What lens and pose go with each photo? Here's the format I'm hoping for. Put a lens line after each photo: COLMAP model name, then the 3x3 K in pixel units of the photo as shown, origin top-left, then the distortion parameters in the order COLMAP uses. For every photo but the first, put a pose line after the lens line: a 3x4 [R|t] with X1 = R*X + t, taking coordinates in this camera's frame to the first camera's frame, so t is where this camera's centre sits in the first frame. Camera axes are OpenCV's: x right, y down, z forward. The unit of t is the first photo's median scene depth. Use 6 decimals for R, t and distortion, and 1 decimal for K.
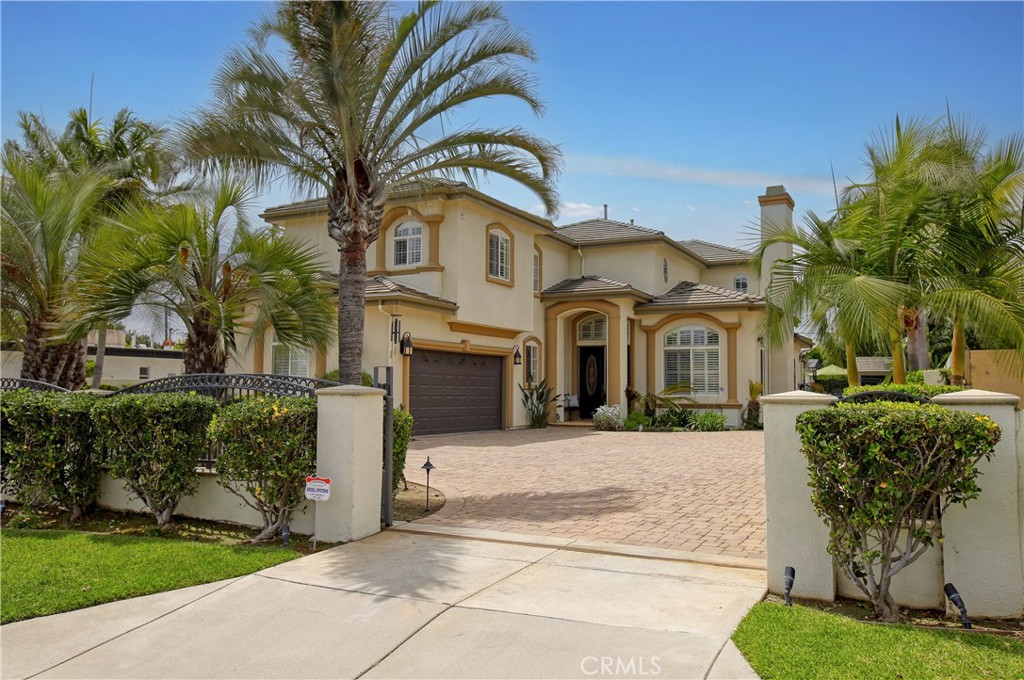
lens RADIAL K [[812.3, 0, 512.0], [0, 812.3, 340.0], [0, 0, 1]] dist [-0.000477, -0.000835]
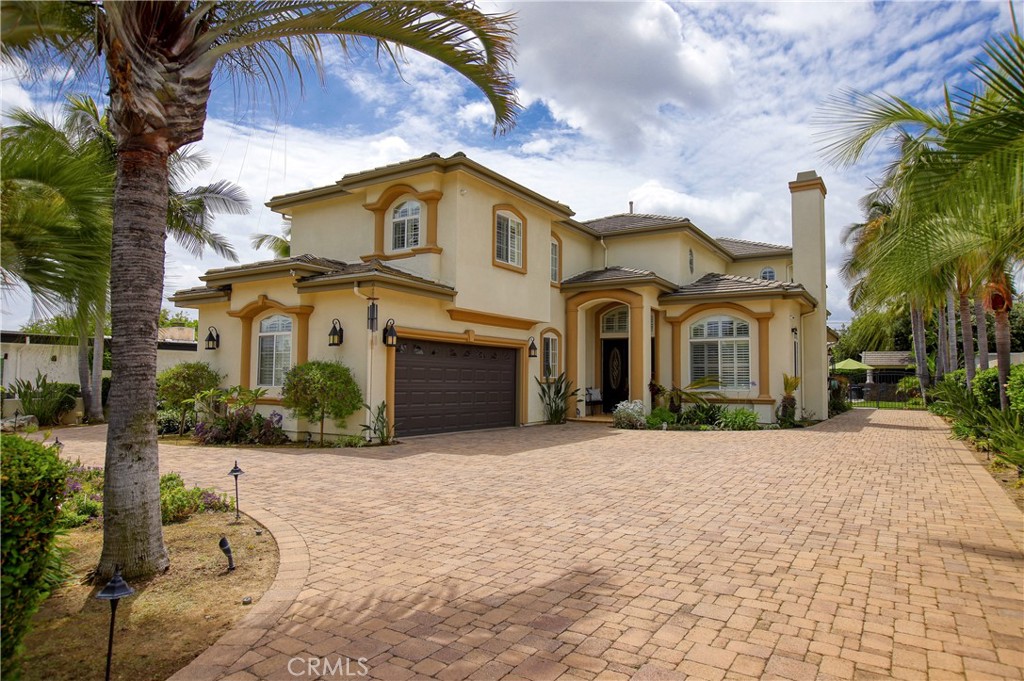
lens RADIAL K [[651.4, 0, 510.3], [0, 651.4, 337.5], [0, 0, 1]] dist [-0.042136, 0.048852]
pose [[0.996508, -0.002729, -0.083457, 0.042371], [0.002424, 0.999990, -0.003753, 0.009723], [0.083466, 0.003538, 0.996504, 0.233688]]
